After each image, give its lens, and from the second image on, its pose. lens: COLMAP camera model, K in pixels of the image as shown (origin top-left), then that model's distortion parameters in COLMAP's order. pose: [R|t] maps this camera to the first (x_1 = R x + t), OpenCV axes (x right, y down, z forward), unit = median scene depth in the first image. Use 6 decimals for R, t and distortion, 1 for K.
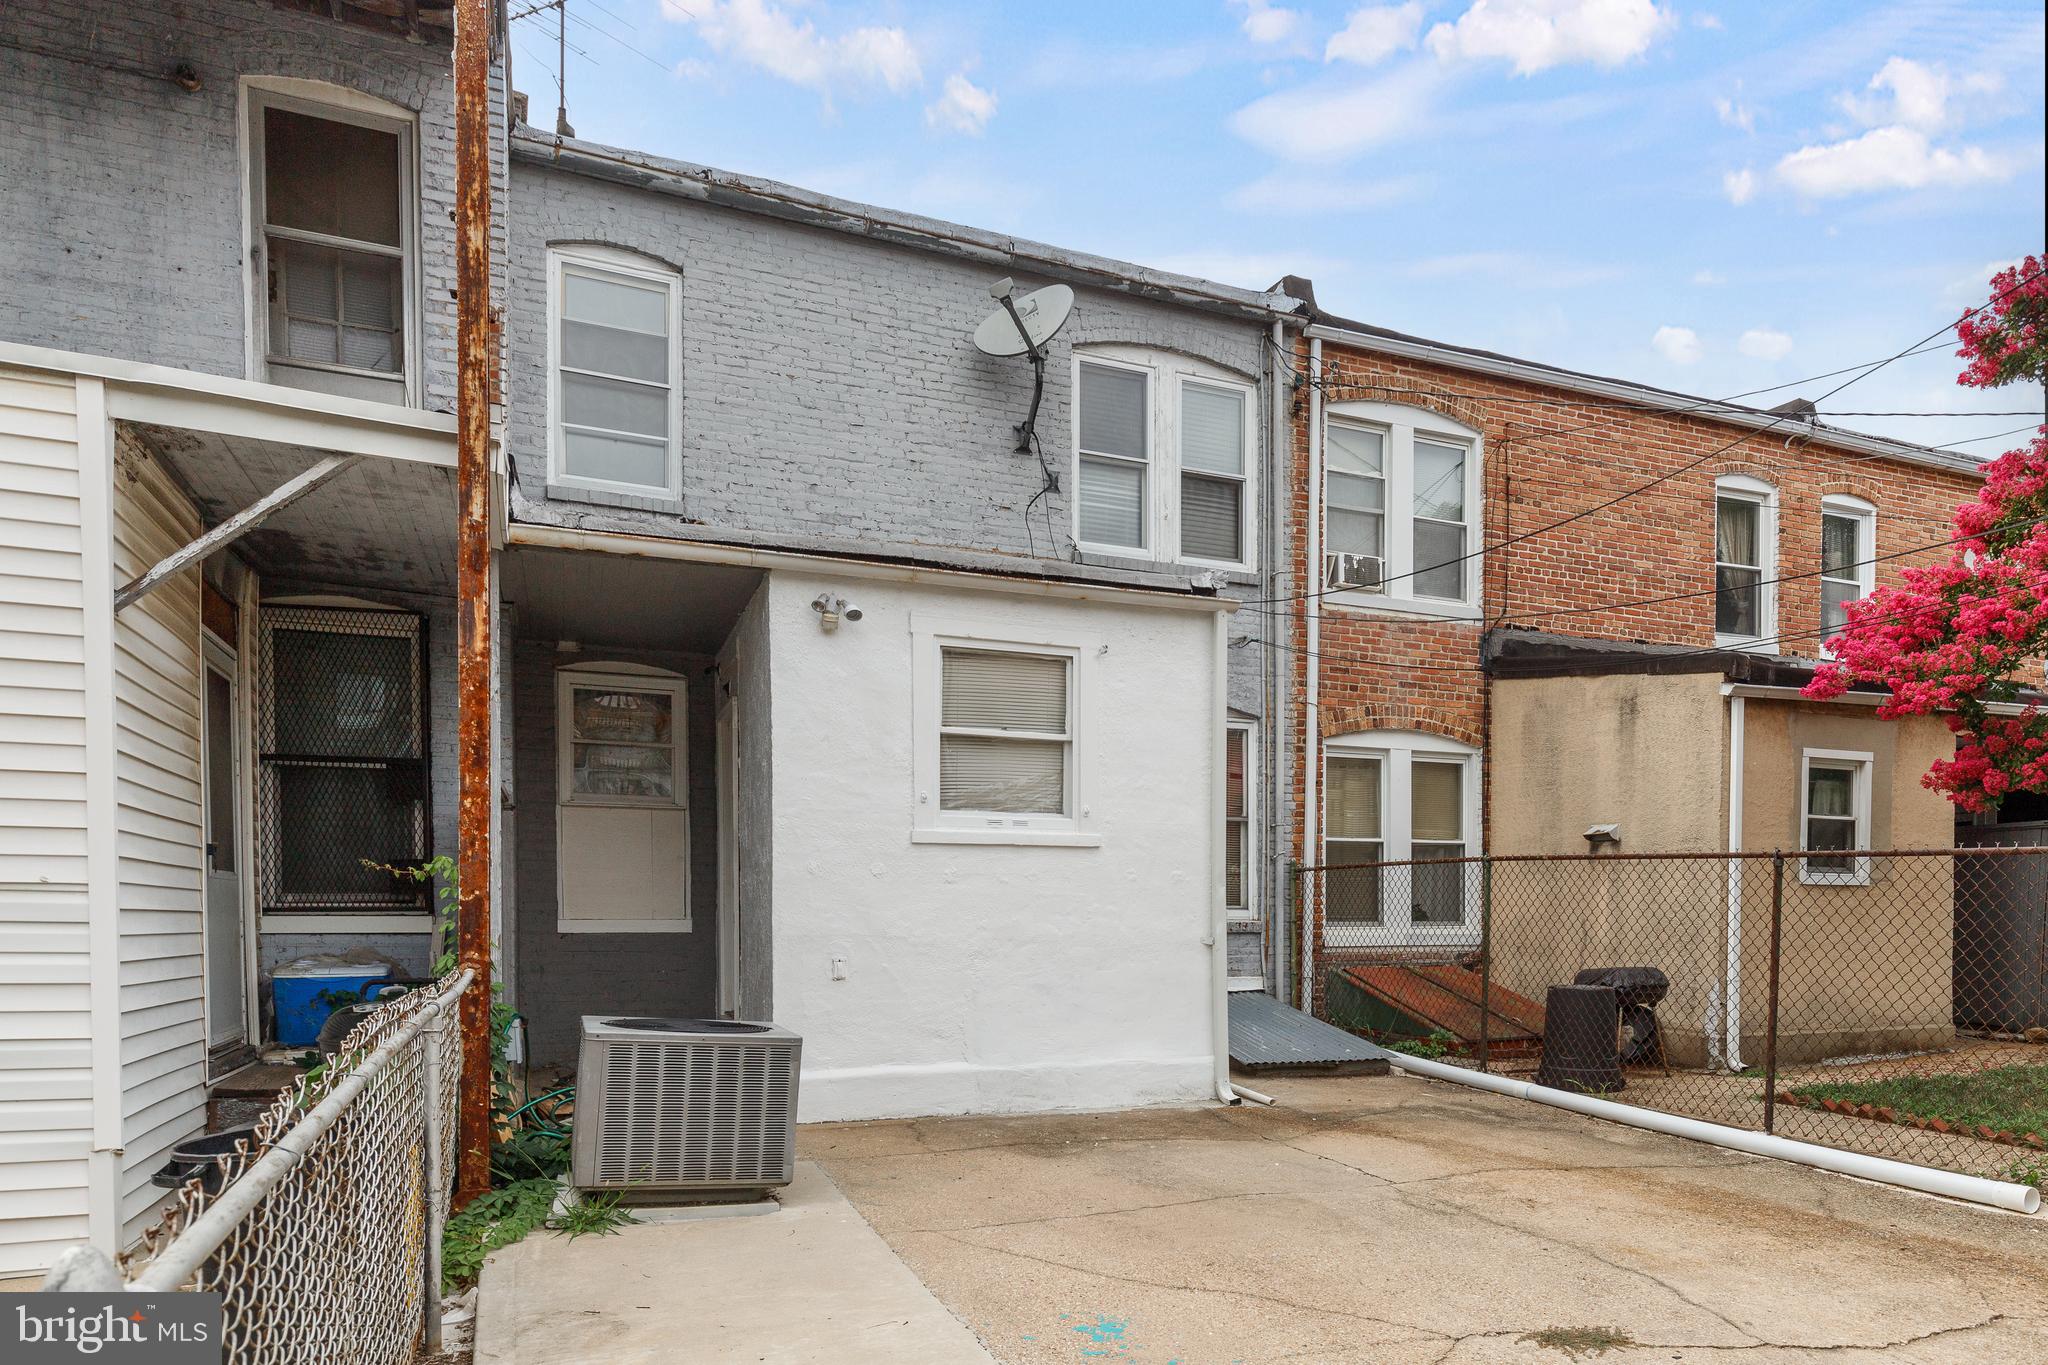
lens RADIAL K [[1220.3, 0, 1024.3], [0, 1220.3, 684.6], [0, 0, 1]] dist [0.004387, -0.000675]
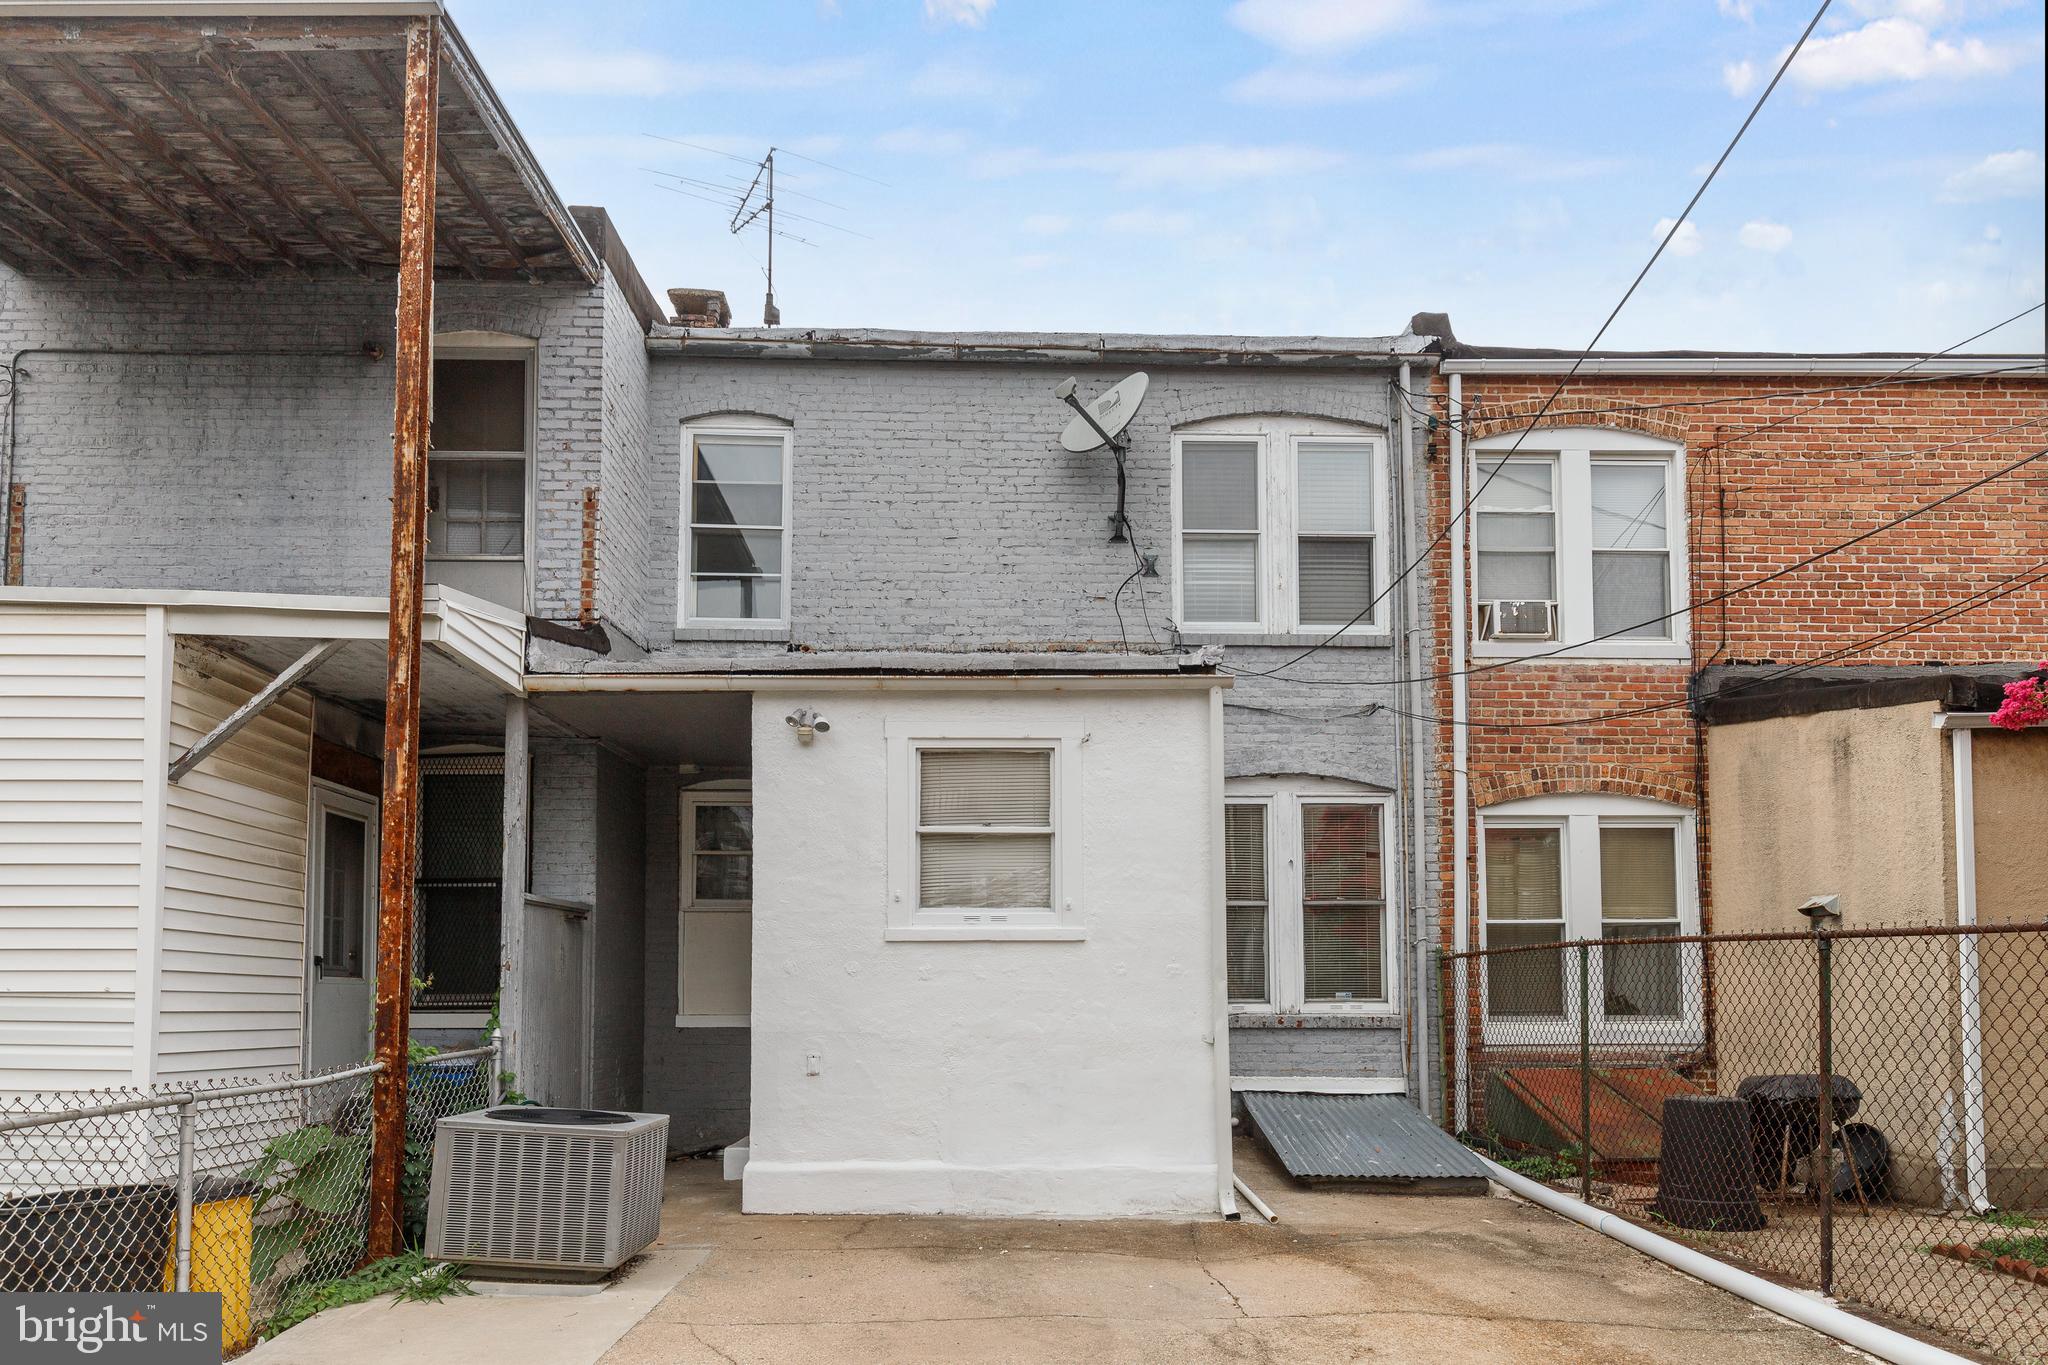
lens RADIAL K [[1218.3, 0, 1024.2], [0, 1218.3, 682.4], [0, 0, 1]] dist [0.004263, -0.001011]
pose [[0.935565, -0.093468, -0.340560, 0.296829], [0.069083, 0.994147, -0.083065, 0.004017], [0.346331, 0.054186, 0.936546, 0.045538]]
